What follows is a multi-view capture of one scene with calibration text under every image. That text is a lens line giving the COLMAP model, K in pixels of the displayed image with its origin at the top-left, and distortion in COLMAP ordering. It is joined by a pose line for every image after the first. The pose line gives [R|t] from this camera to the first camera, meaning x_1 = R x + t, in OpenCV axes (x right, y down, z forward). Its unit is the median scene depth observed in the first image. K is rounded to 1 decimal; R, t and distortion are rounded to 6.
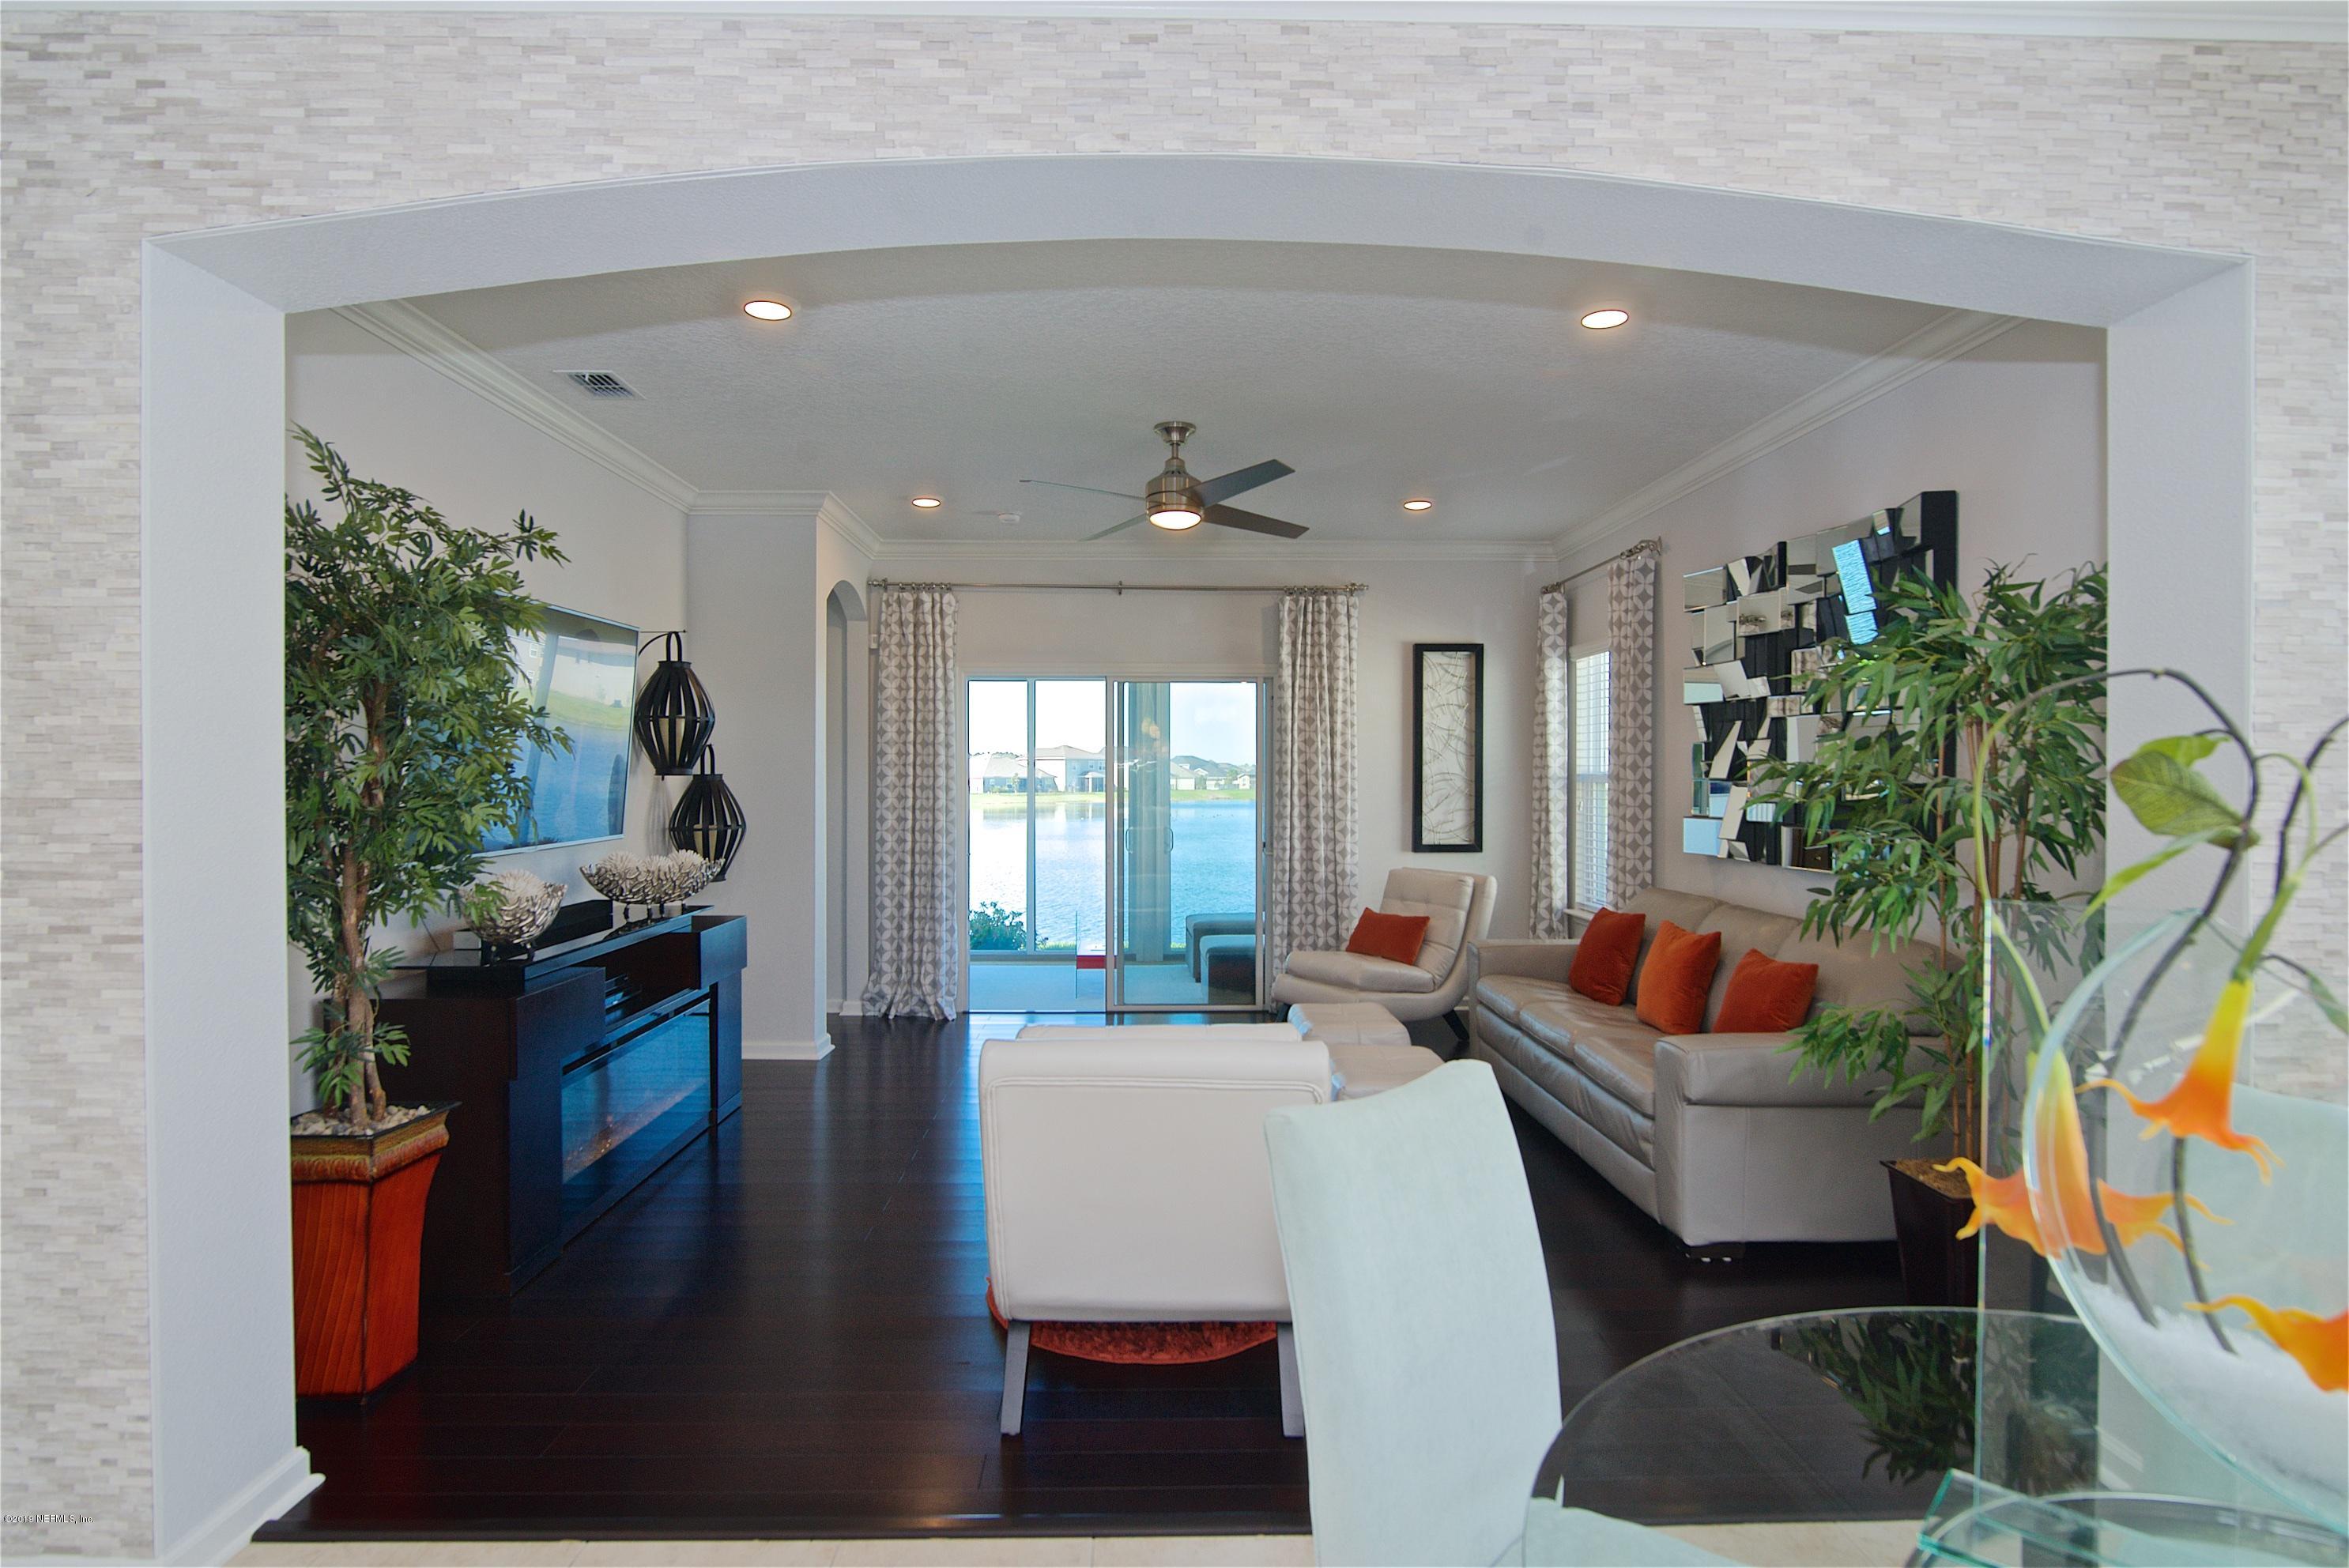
lens RADIAL K [[1221.8, 0, 1181.7], [0, 1221.8, 783.3], [0, 0, 1]] dist [-0.011035, -0.000751]
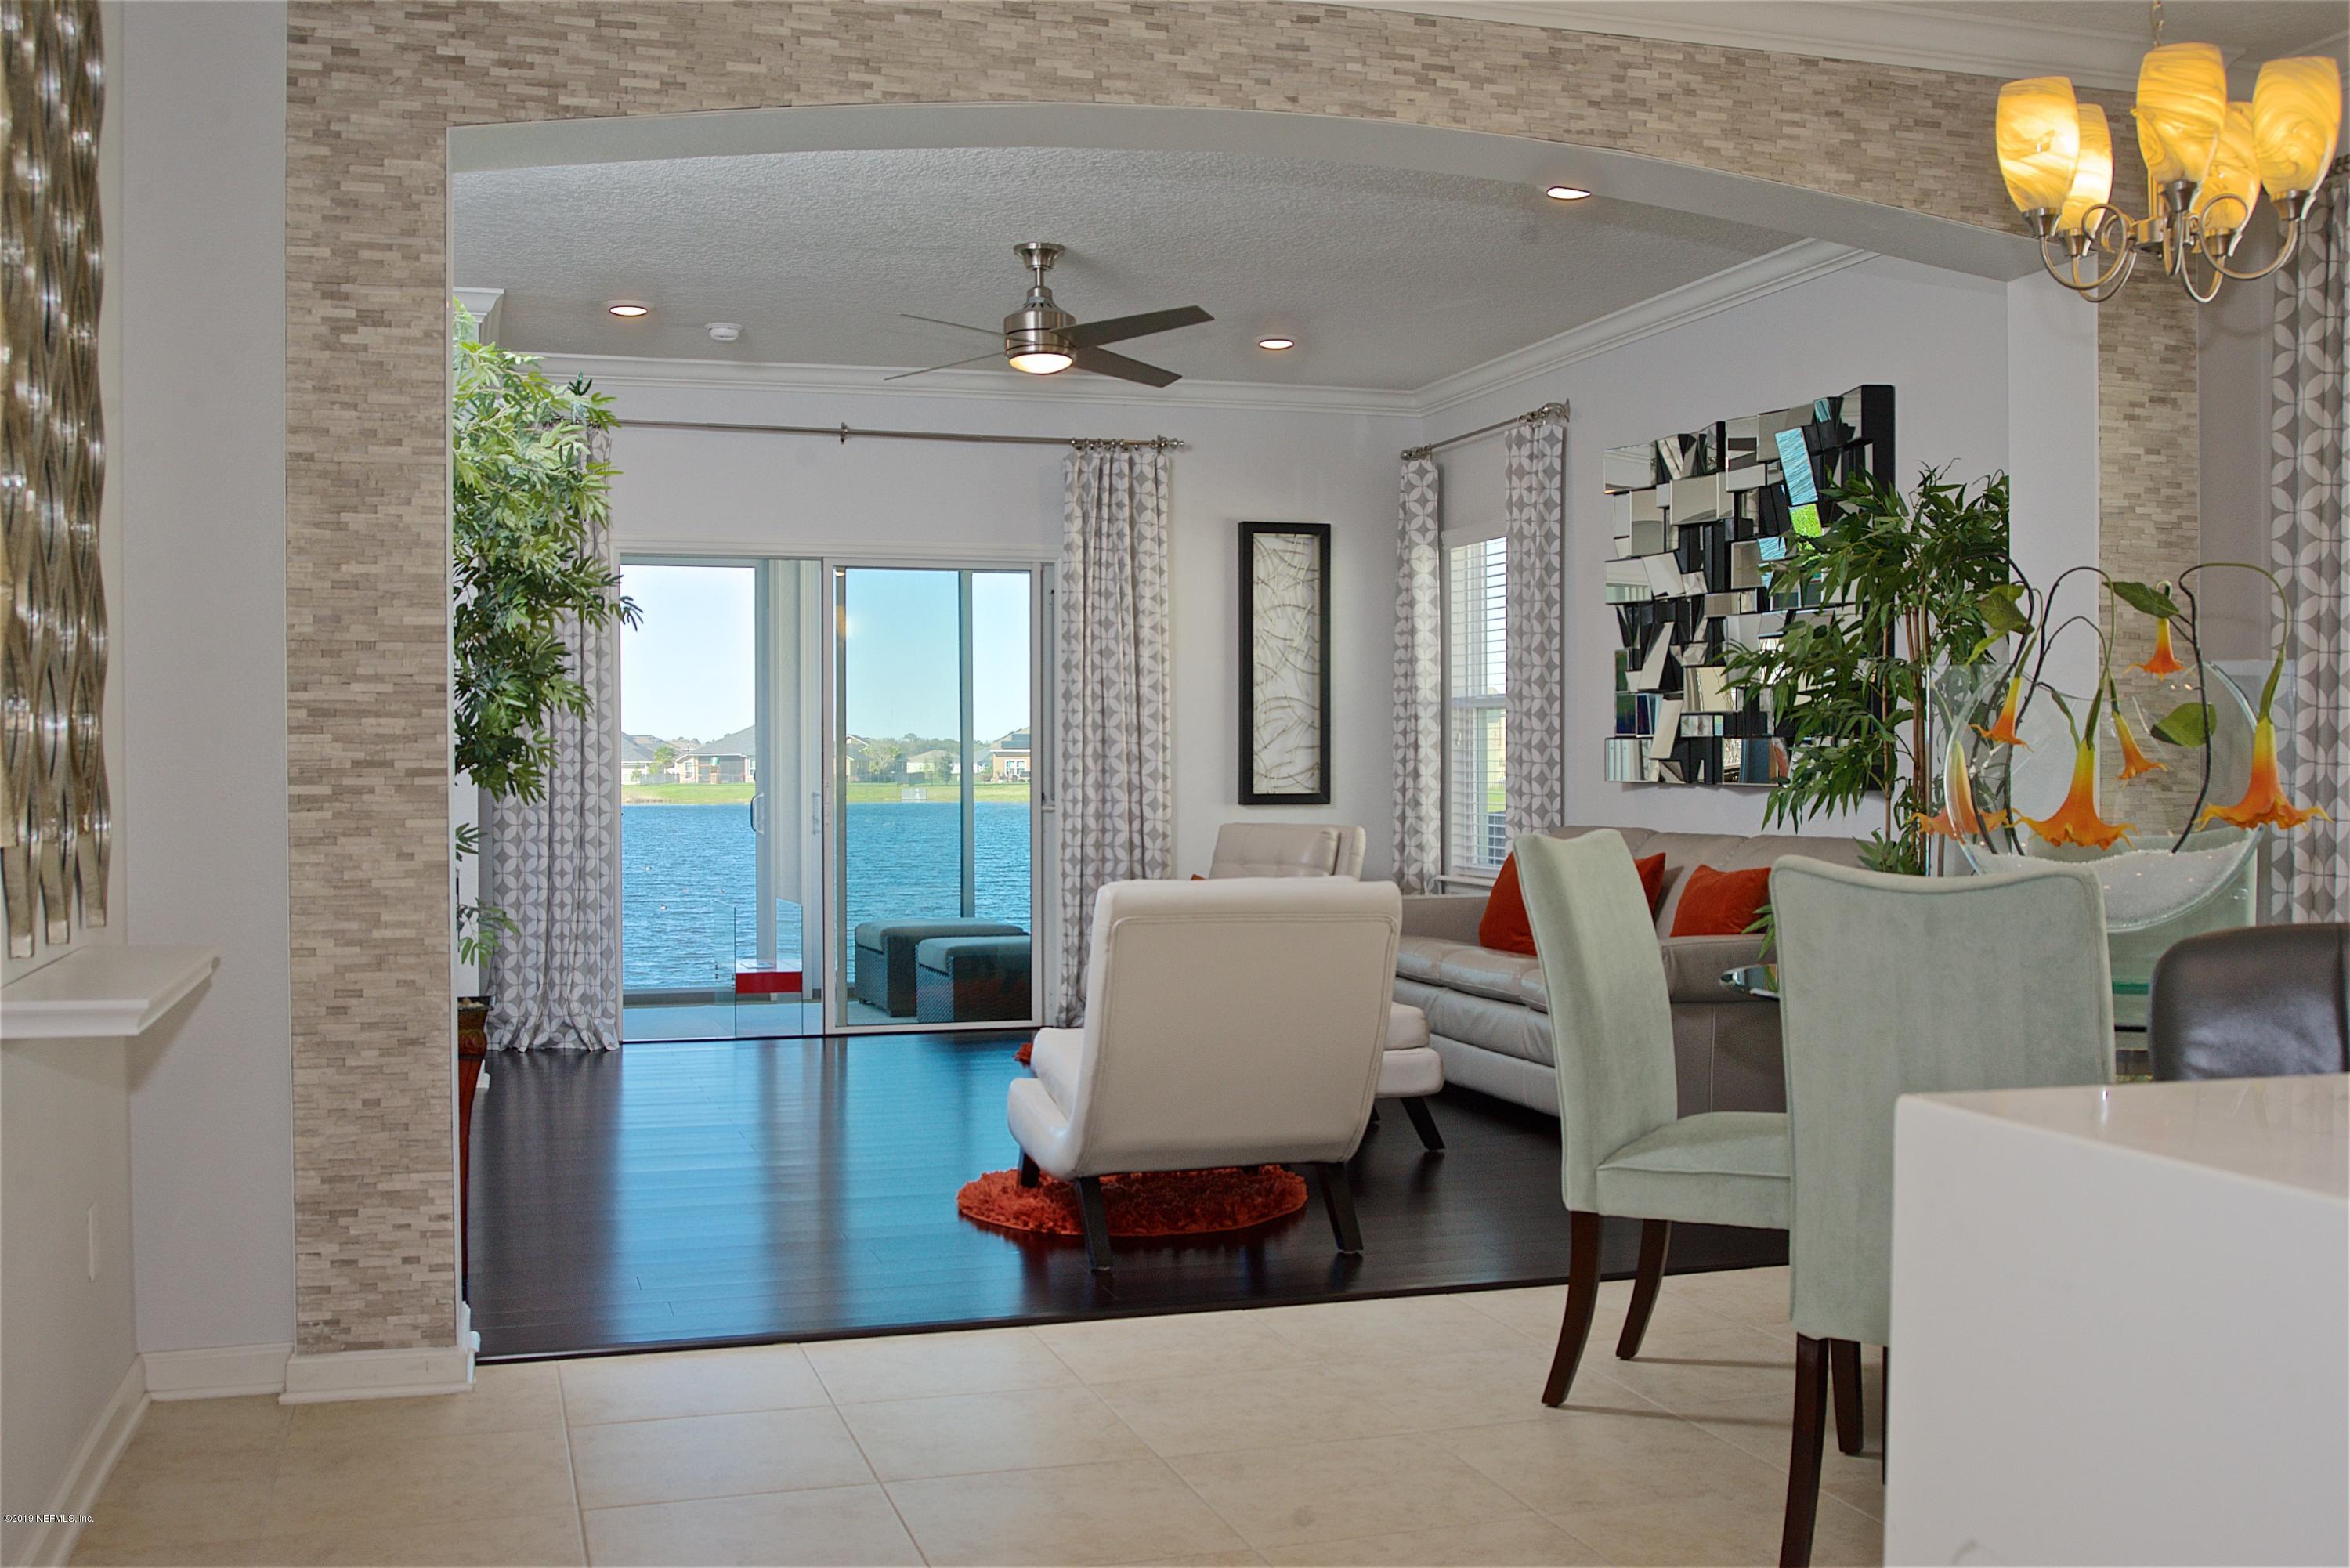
lens RADIAL K [[2313.0, 0, 1223.7], [0, 2313.0, 778.1], [0, 0, 1]] dist [-0.055673, 0.000000]
pose [[0.957292, -0.005937, 0.289060, -0.553297], [0.005860, 0.999982, 0.001132, 0.095661], [-0.289062, 0.000610, 0.957310, -0.821732]]
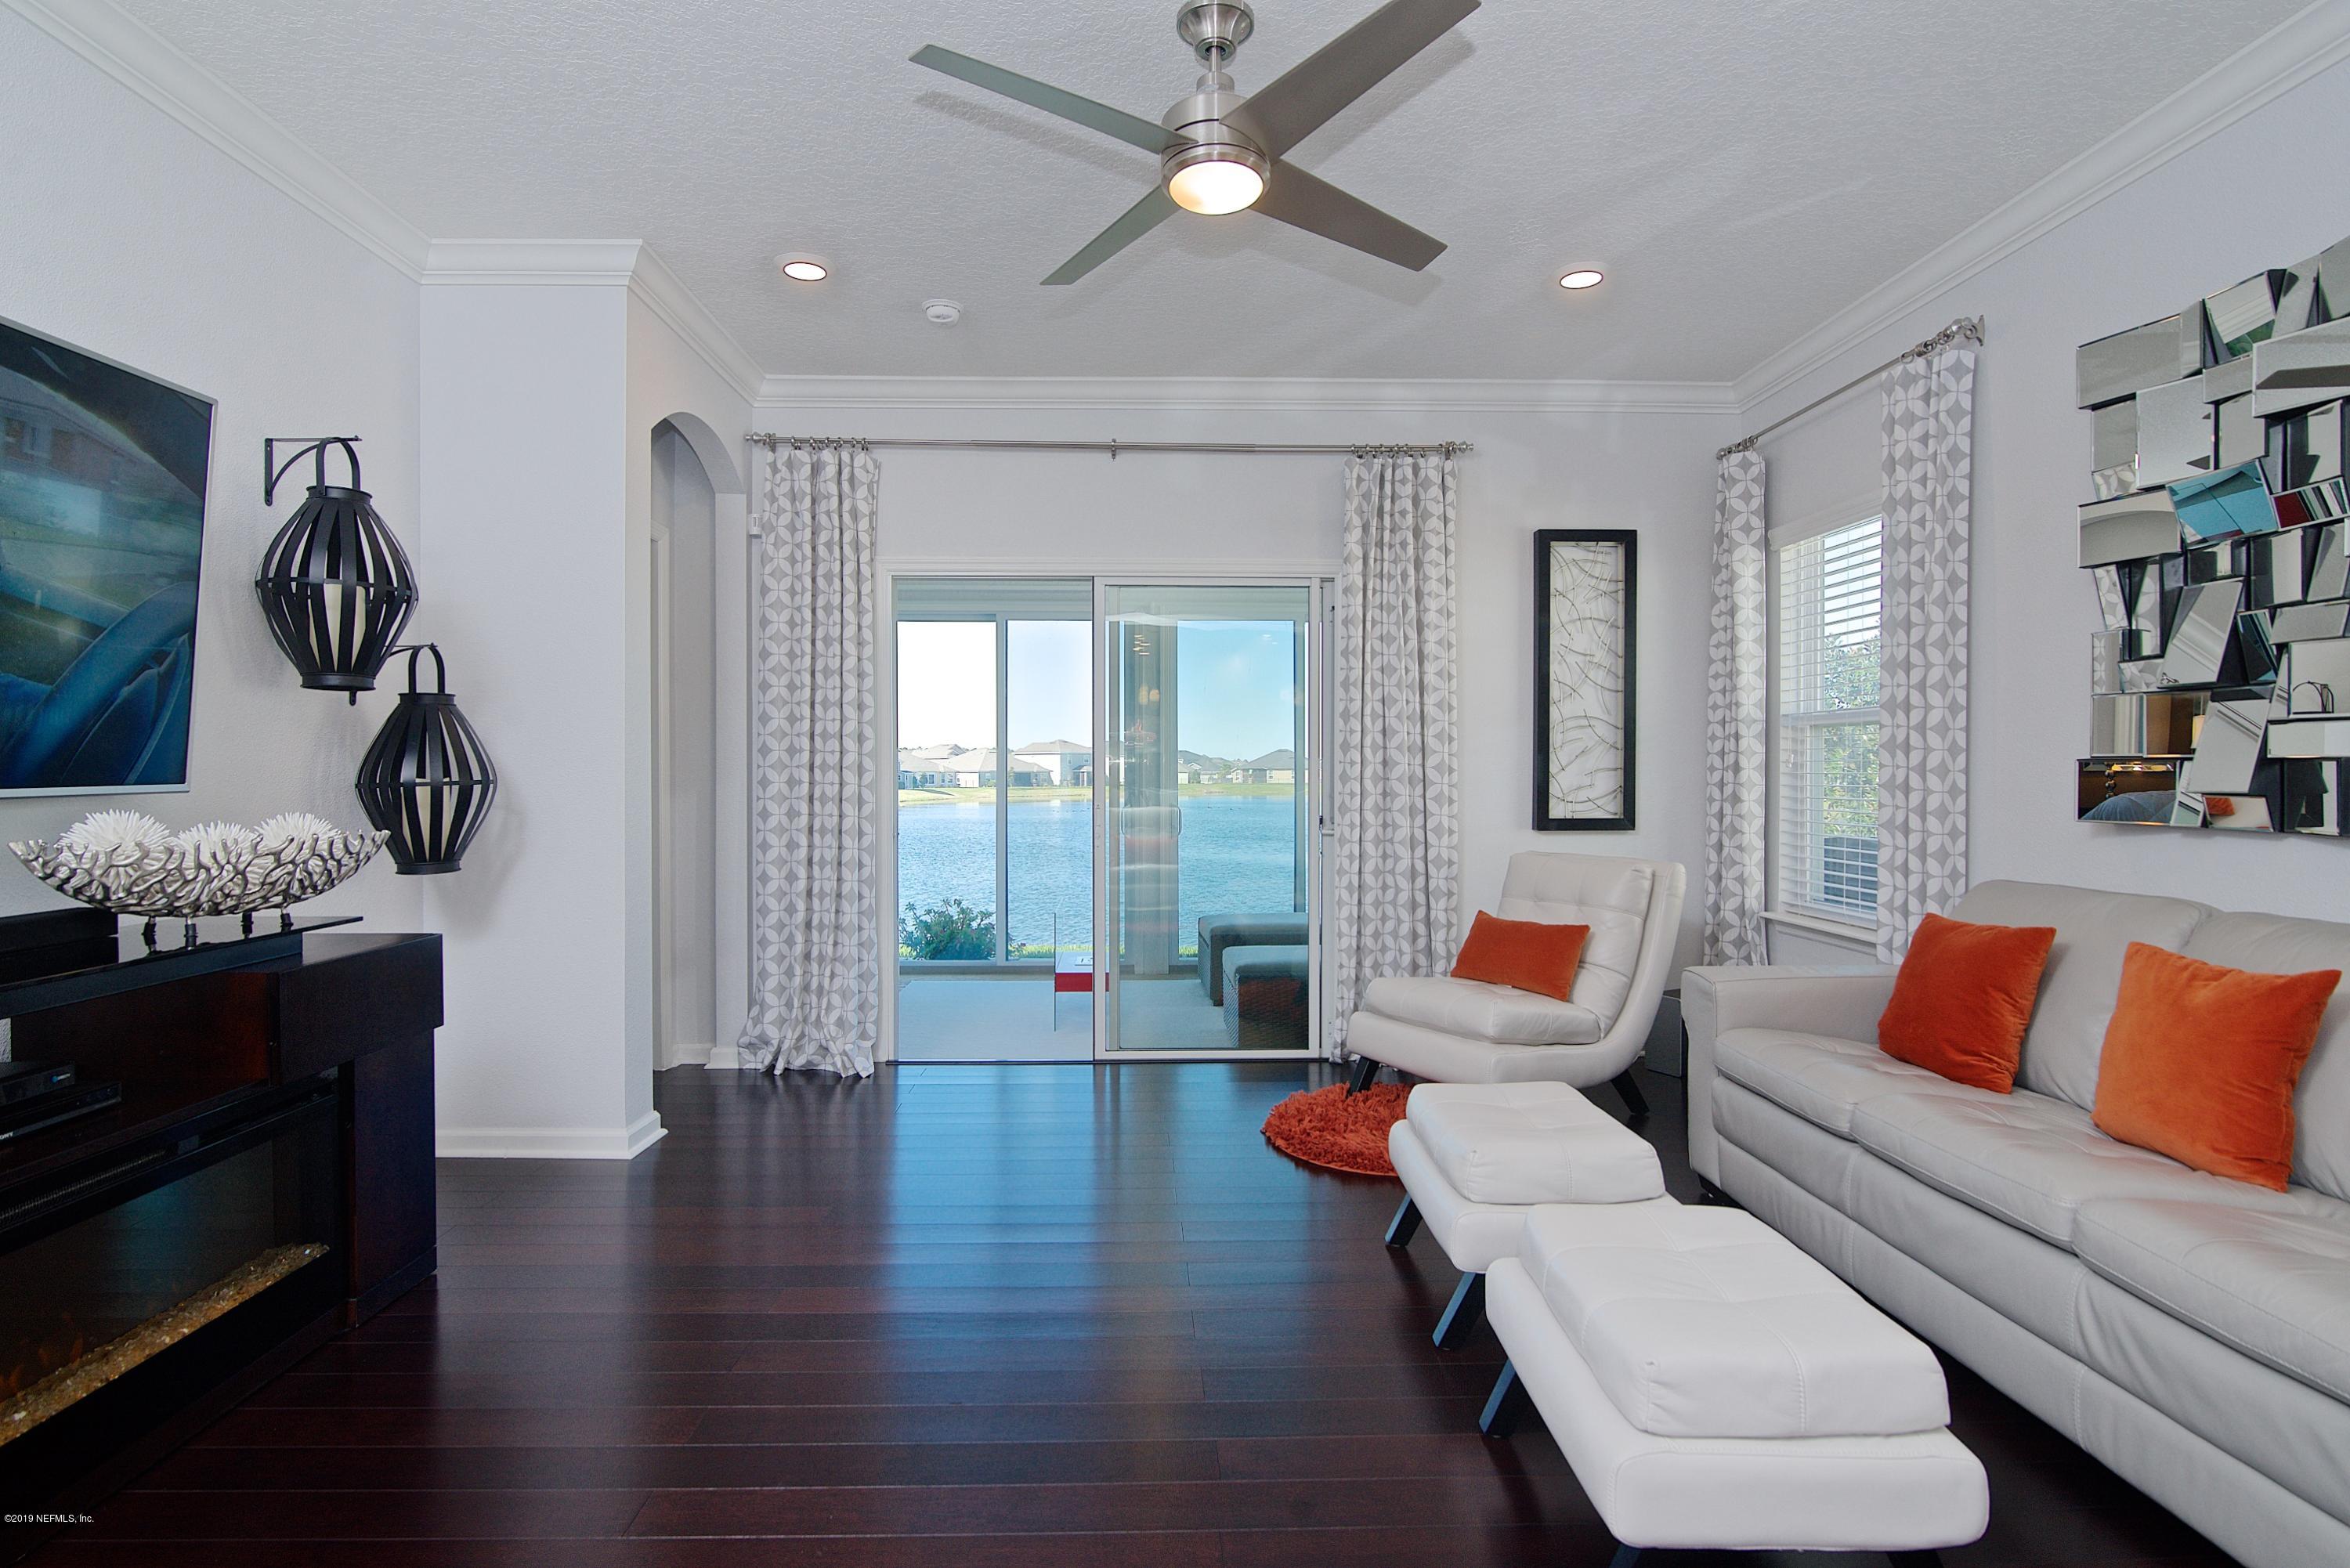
lens RADIAL K [[1183.8, 0, 1173.7], [0, 1183.8, 786.3], [0, 0, 1]] dist [-0.020346, 0.003349]
pose [[0.999999, -0.001523, -0.000190, -0.040220], [0.001524, 0.999982, 0.005745, 0.067443], [0.000181, -0.005746, 0.999983, 0.810025]]
